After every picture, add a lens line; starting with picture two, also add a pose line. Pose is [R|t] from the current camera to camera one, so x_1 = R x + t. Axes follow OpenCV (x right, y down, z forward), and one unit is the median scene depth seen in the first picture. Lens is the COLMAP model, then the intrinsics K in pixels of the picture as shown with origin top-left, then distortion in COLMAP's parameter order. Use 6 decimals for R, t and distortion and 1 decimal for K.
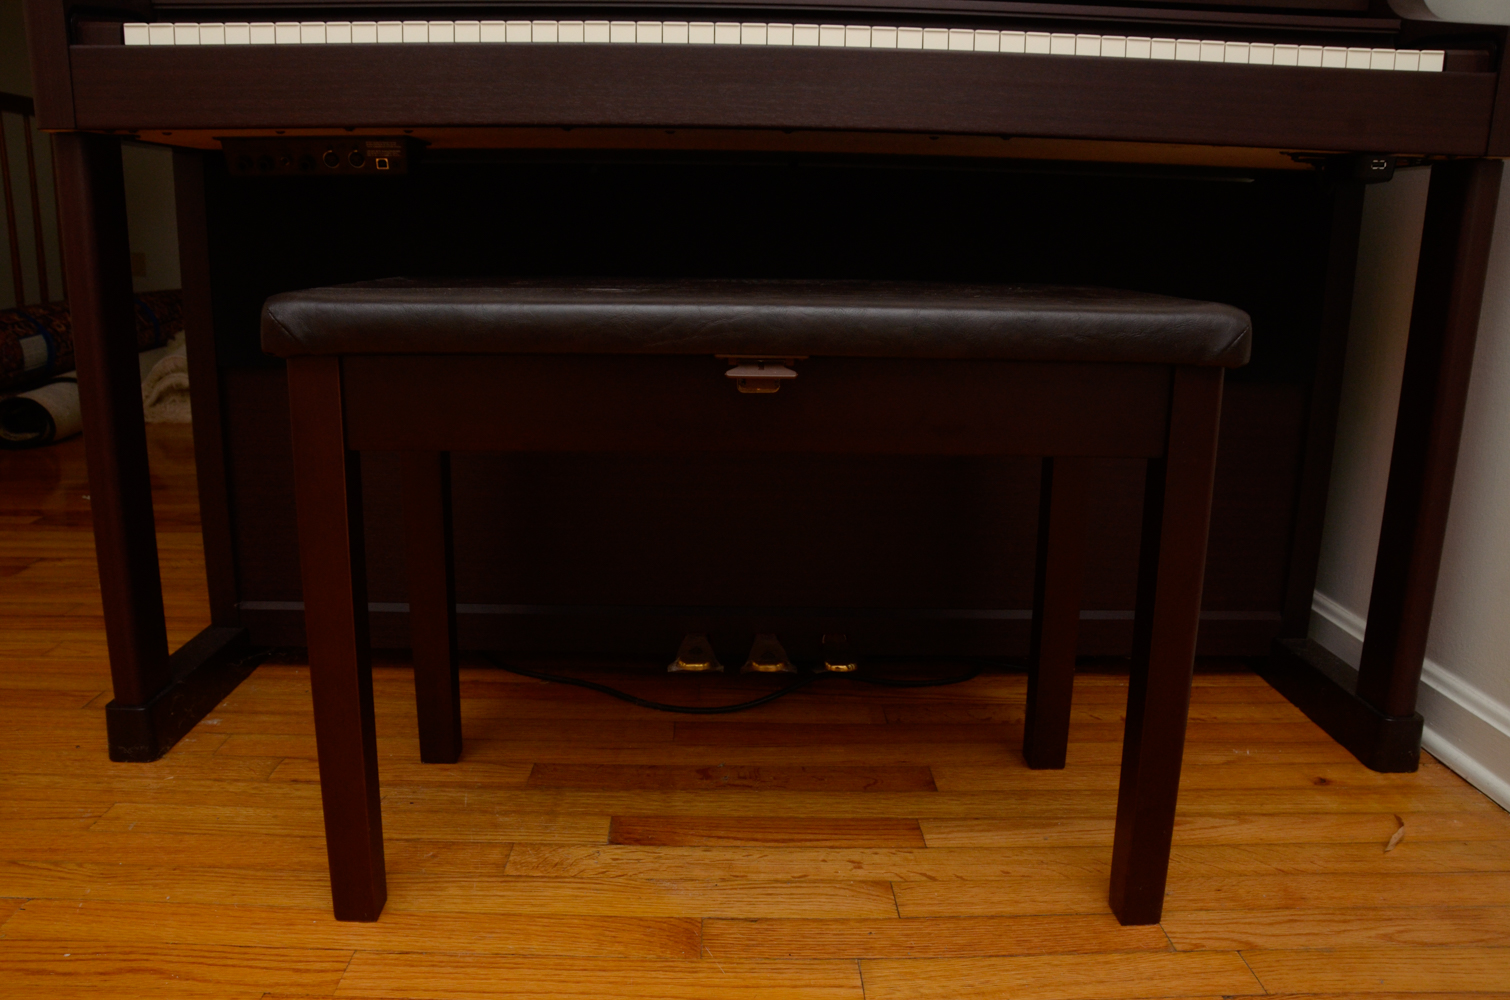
lens RADIAL K [[1183.7, 0, 742.2], [0, 1183.7, 534.1], [0, 0, 1]] dist [-0.166740, 0.118281]
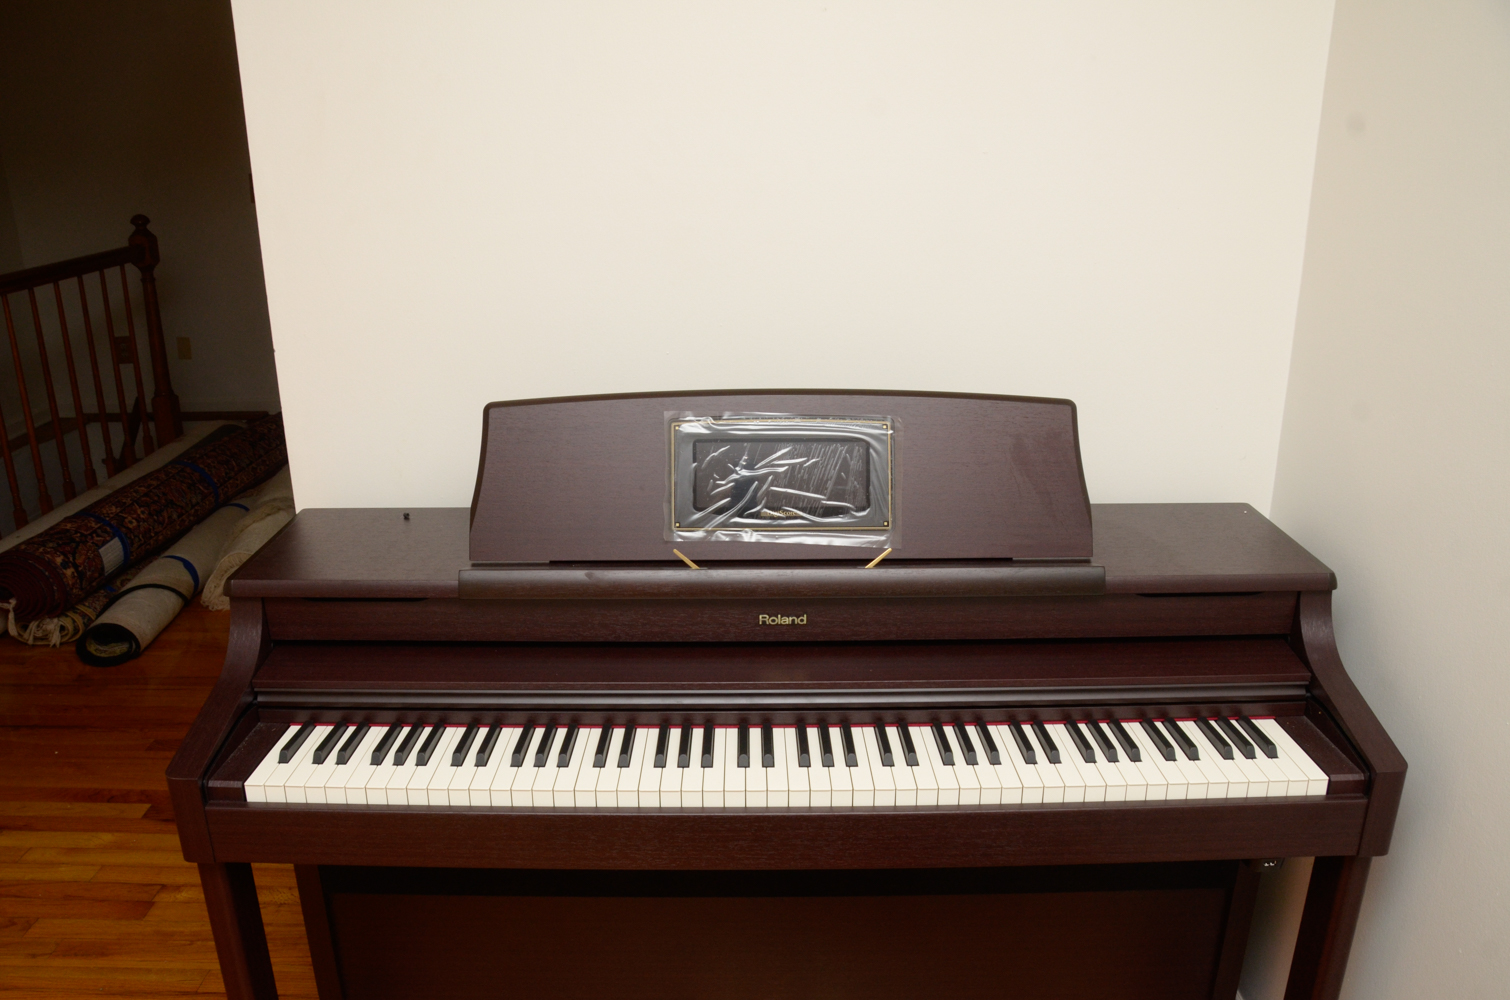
lens RADIAL K [[1165.8, 0, 750.3], [0, 1165.8, 541.9], [0, 0, 1]] dist [-0.166197, 0.114464]
pose [[0.999697, -0.013971, -0.020242, 0.033302], [0.015800, 0.995524, 0.093179, -0.838243], [0.018850, -0.093470, 0.995444, -0.199673]]
